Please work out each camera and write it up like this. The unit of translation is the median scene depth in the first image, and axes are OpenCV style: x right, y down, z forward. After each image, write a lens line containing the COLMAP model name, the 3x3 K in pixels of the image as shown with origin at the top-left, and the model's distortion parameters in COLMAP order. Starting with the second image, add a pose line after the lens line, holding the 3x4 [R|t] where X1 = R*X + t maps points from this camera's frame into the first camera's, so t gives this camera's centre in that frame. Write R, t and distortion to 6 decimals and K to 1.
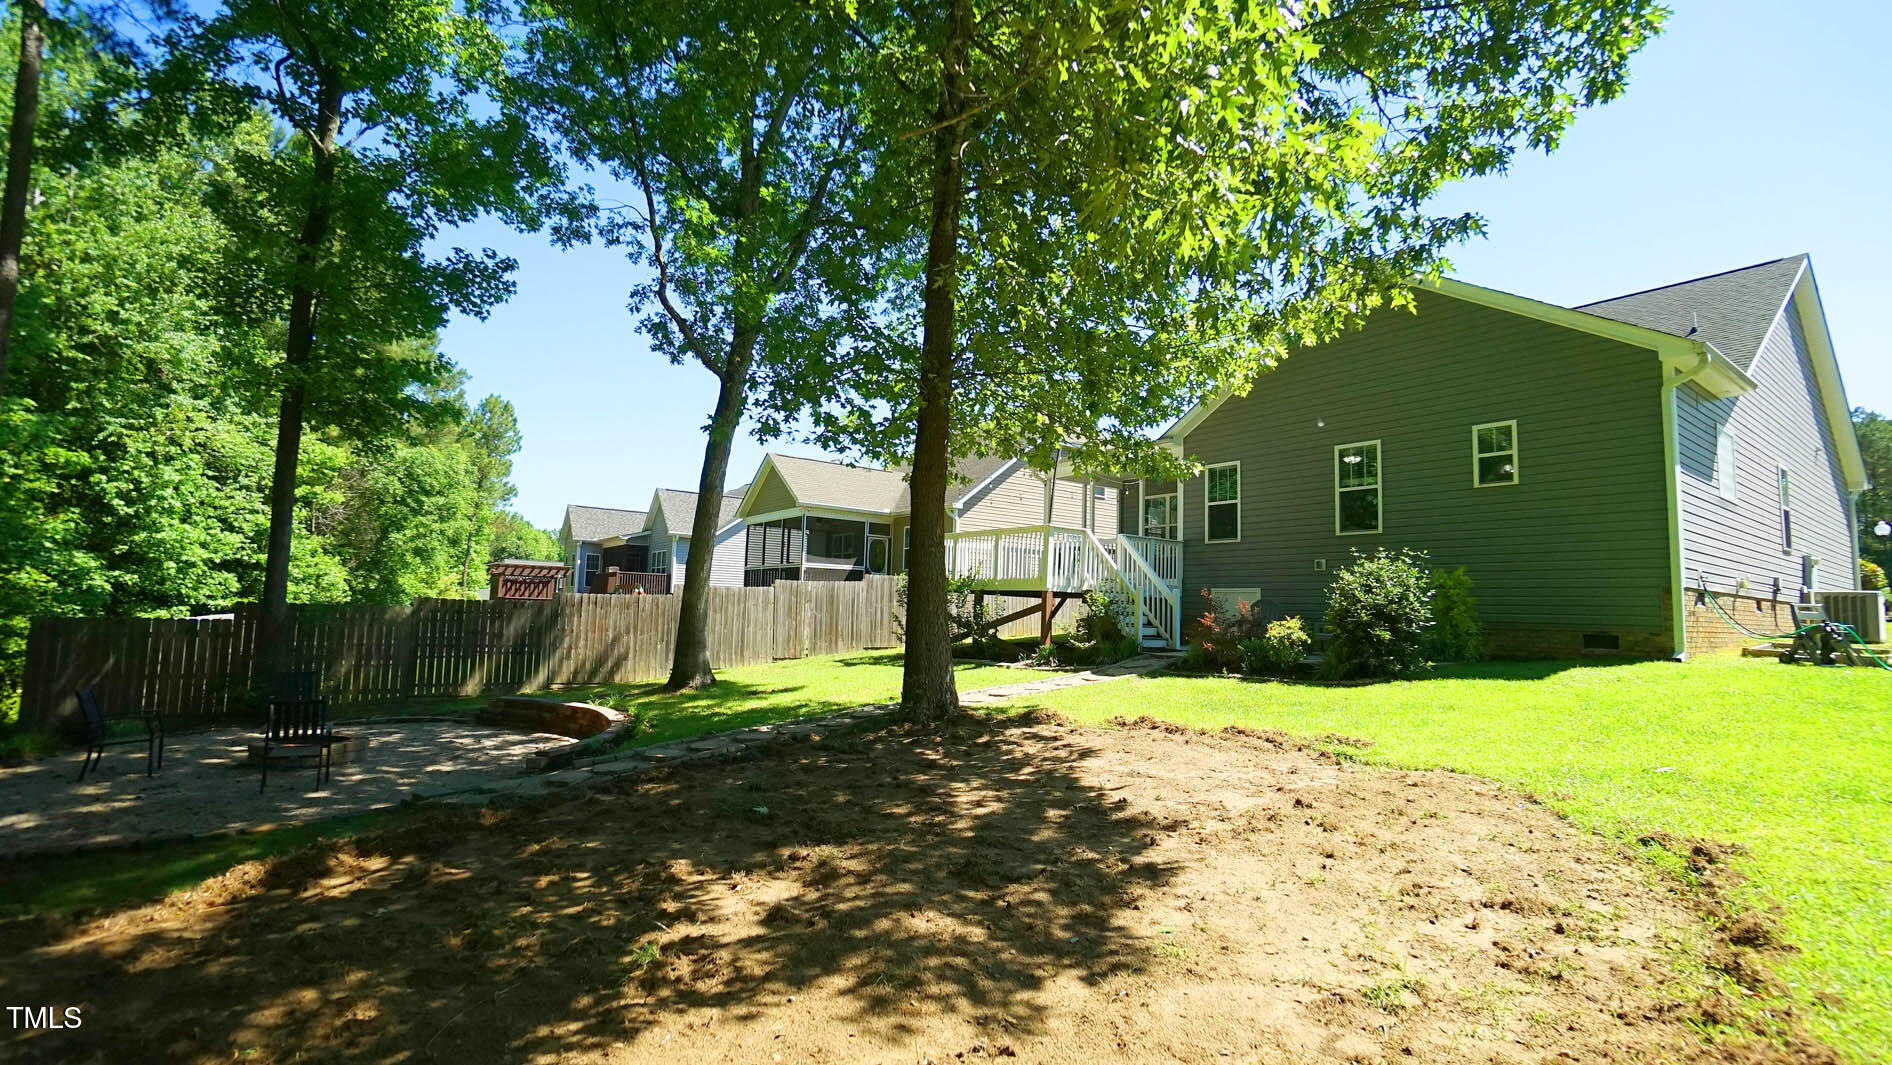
lens RADIAL K [[866.0, 0, 946.0], [0, 866.0, 532.5], [0, 0, 1]] dist [0.026967, 0.000233]
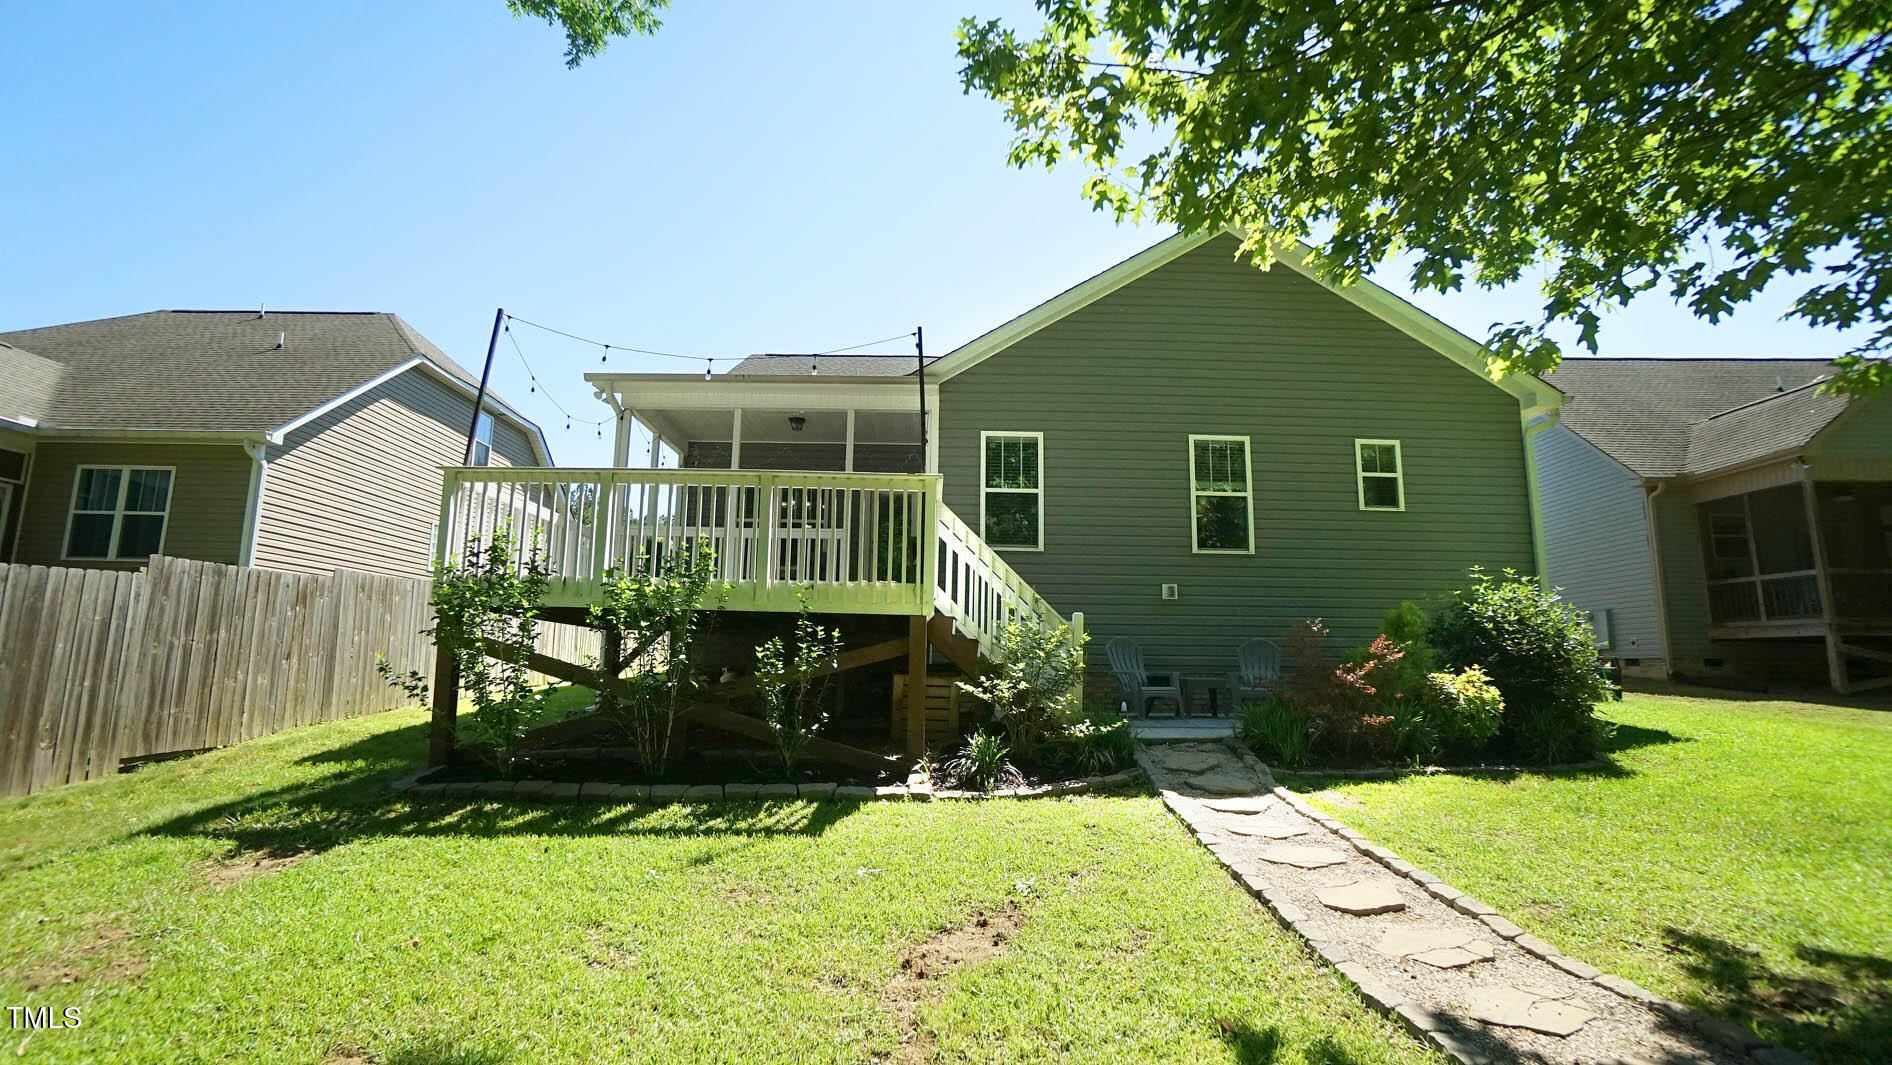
lens RADIAL K [[839.7, 0, 946.0], [0, 839.7, 532.5], [0, 0, 1]] dist [-0.058700, 0.020185]
pose [[0.571062, 0.109632, 0.813554, -0.347670], [-0.073879, 0.993884, -0.082074, 0.081832], [-0.817576, -0.013236, 0.575669, 1.017970]]
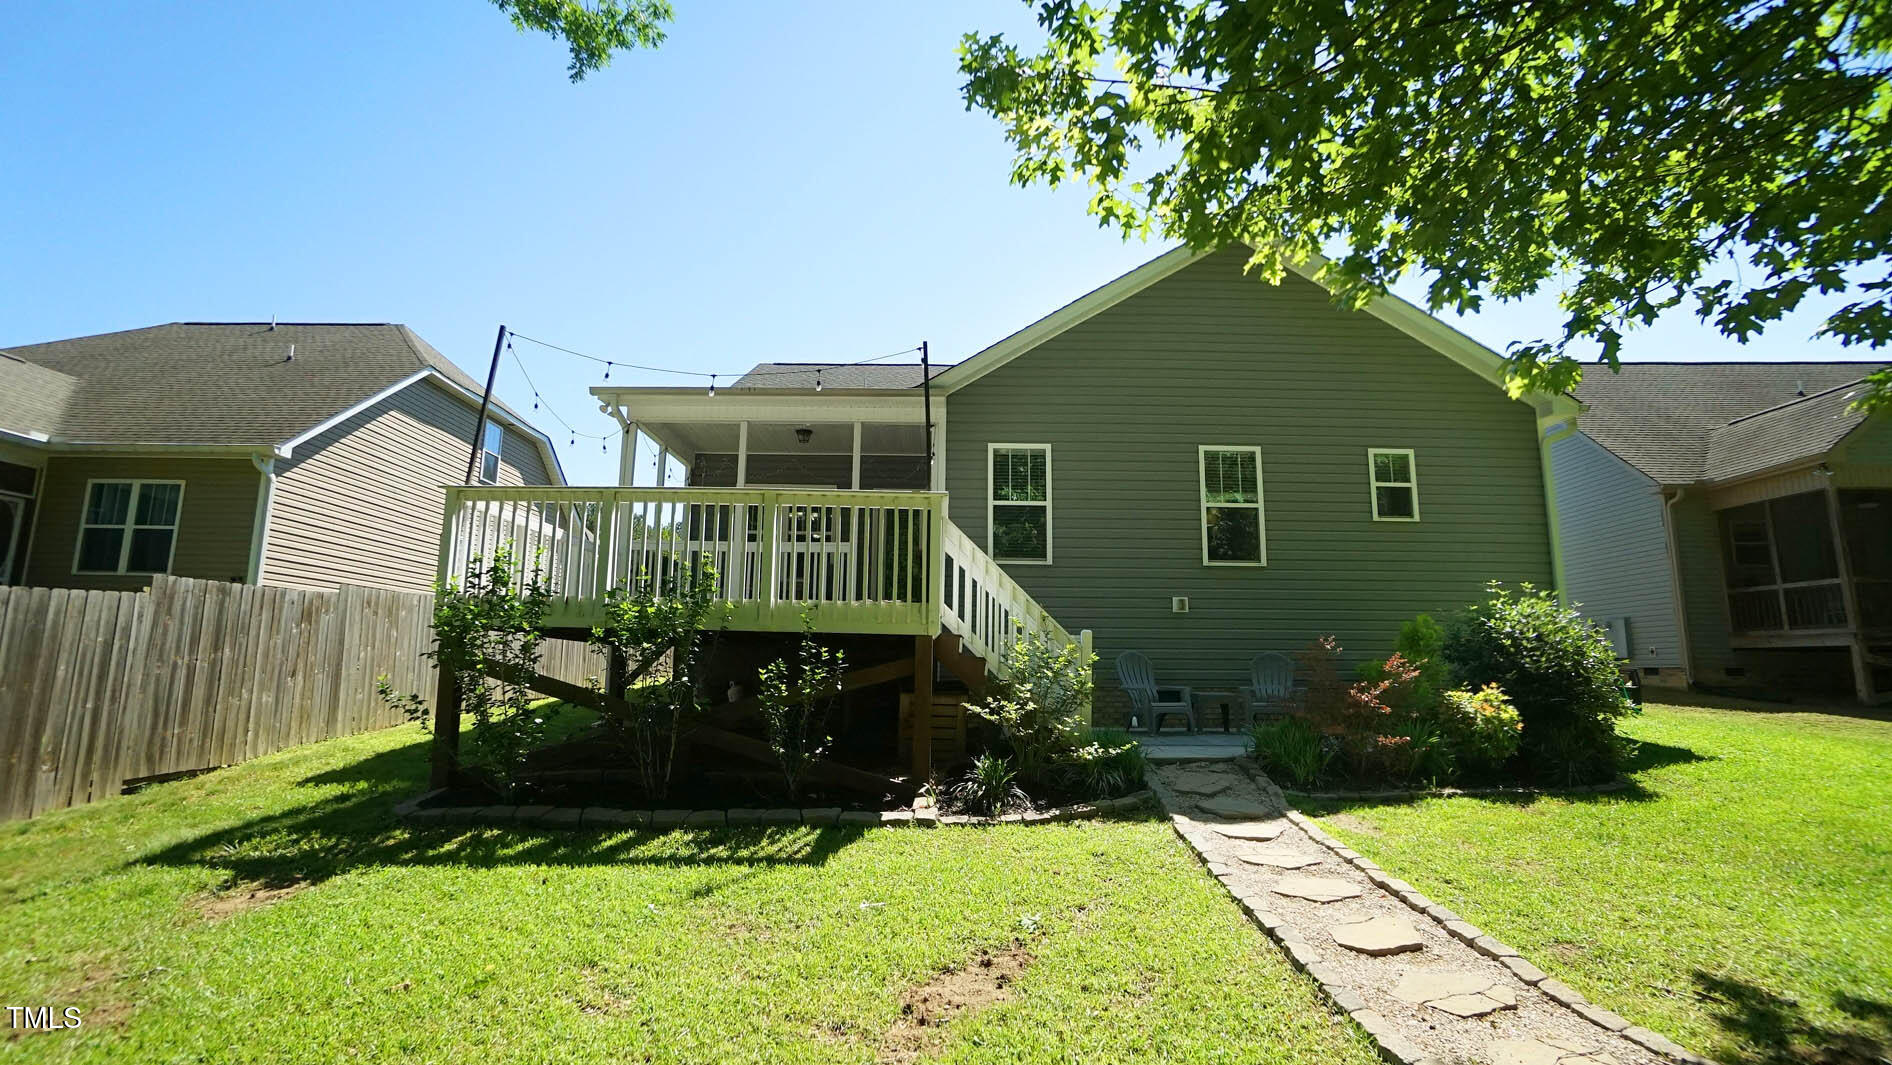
lens RADIAL K [[839.6, 0, 947.7], [0, 839.6, 532.2], [0, 0, 1]] dist [-0.058997, 0.020274]
pose [[0.580351, 0.111421, 0.806708, -0.339142], [-0.071728, 0.993740, -0.085652, 0.069326], [-0.811201, -0.008155, 0.584710, 1.020304]]
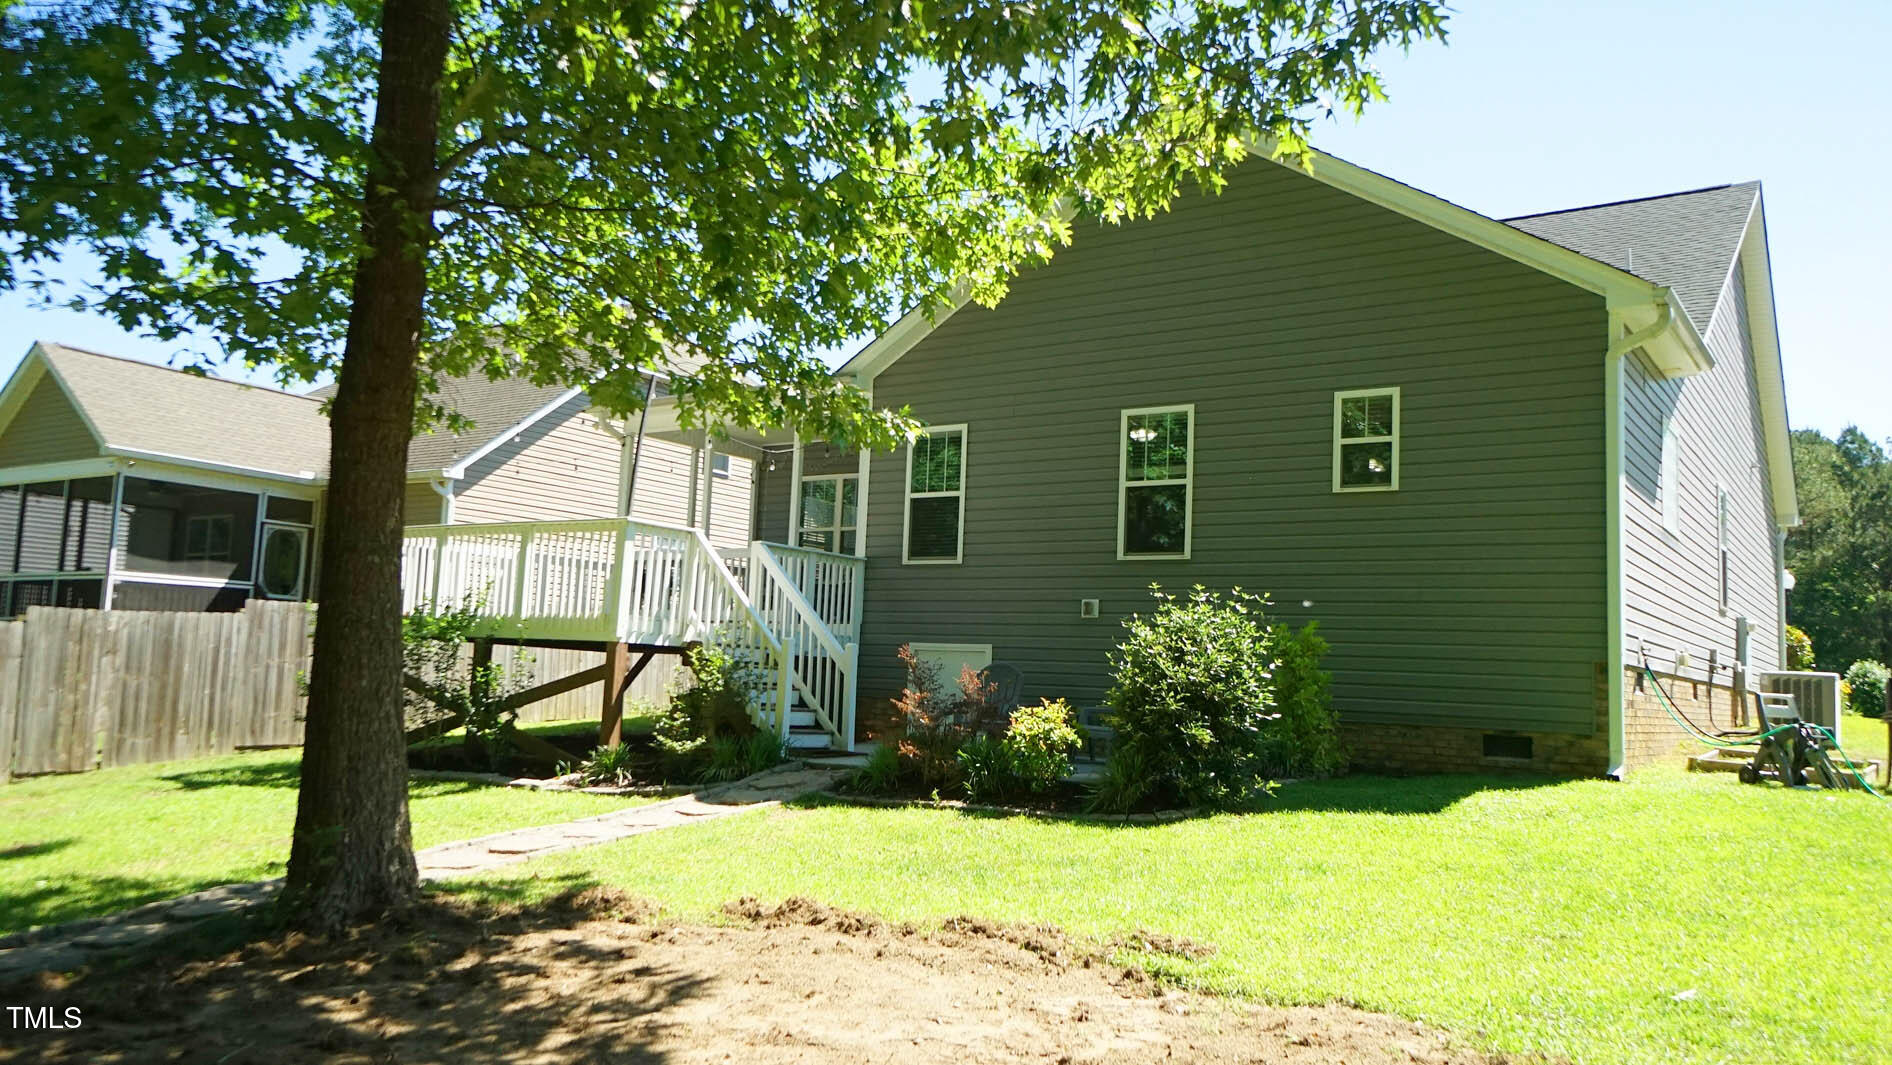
lens RADIAL K [[1443.6, 0, 986.1], [0, 1443.6, 539.6], [0, 0, 1]] dist [-0.002017, 0.001703]
pose [[0.933919, 0.043287, 0.354855, 0.016098], [-0.044663, 0.998993, -0.004317, -0.002826], [-0.354685, -0.011817, 0.934911, 0.134983]]
